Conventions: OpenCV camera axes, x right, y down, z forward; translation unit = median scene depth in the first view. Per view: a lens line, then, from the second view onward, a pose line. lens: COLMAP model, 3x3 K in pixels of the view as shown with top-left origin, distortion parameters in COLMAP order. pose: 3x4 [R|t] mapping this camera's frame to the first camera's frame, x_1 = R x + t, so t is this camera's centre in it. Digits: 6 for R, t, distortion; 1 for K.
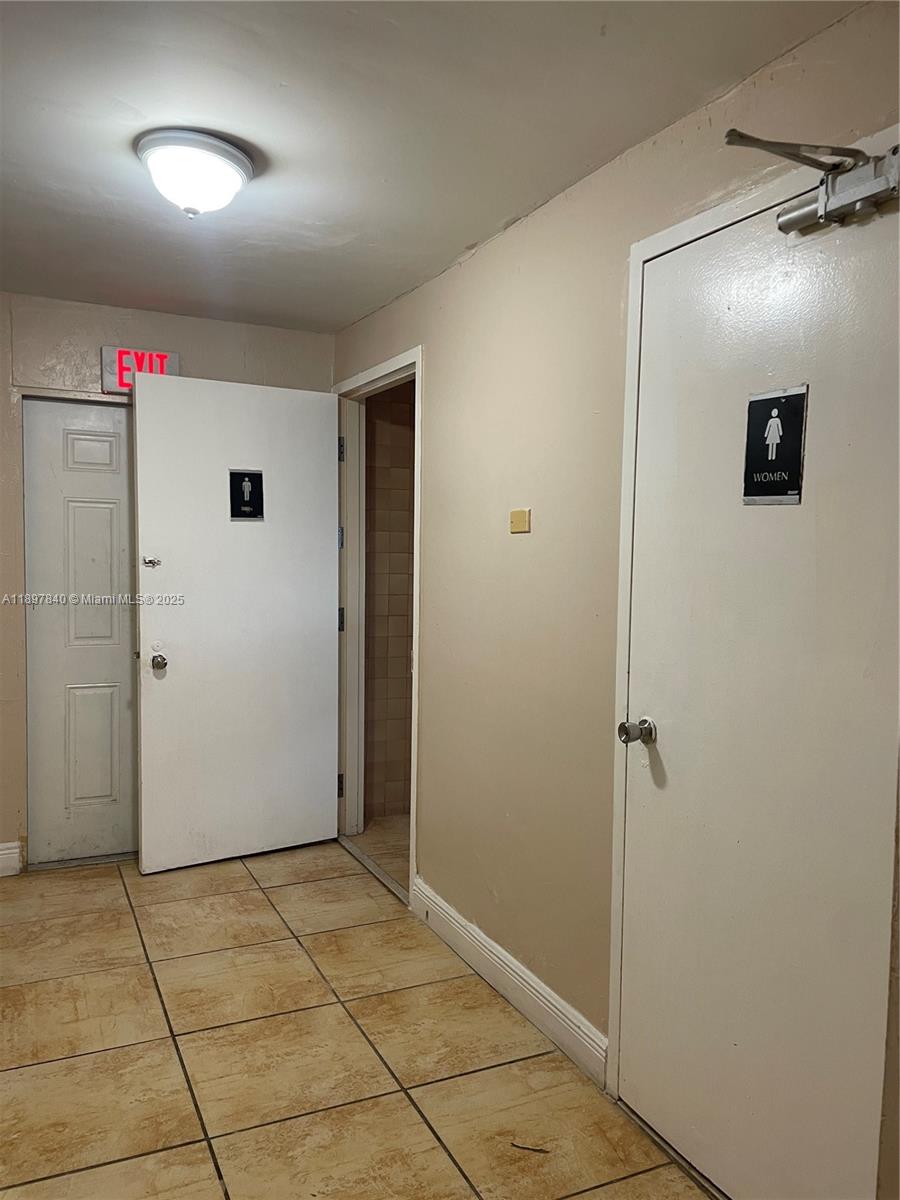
lens RADIAL K [[908.3, 0, 456.9], [0, 908.3, 596.2], [0, 0, 1]] dist [0.094399, -0.113645]
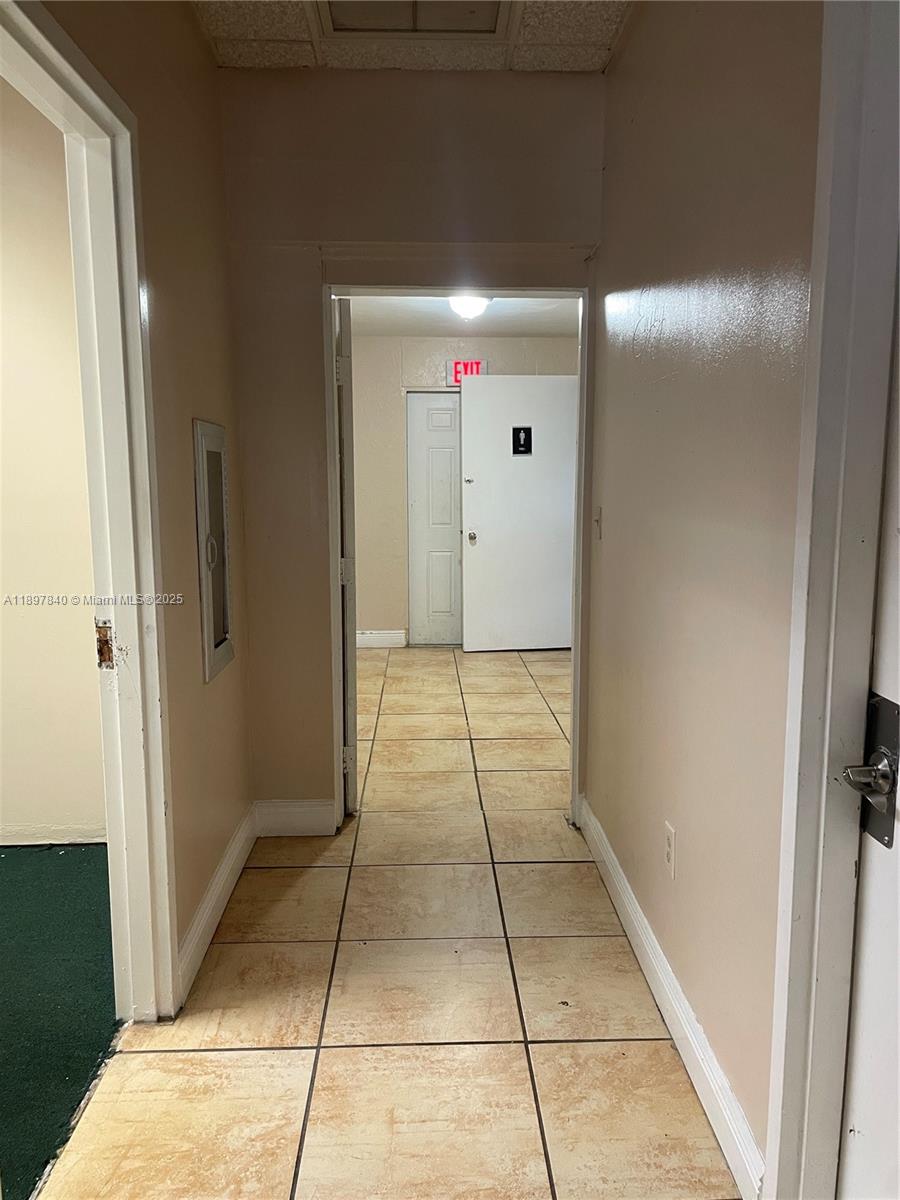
lens RADIAL K [[908.3, 0, 456.9], [0, 908.3, 596.2], [0, 0, 1]] dist [0.094399, -0.113645]
pose [[0.916627, 0.036643, -0.398060, 0.358639], [-0.010334, 0.997629, 0.068040, 0.067064], [0.399609, -0.058254, 0.914833, -0.648795]]
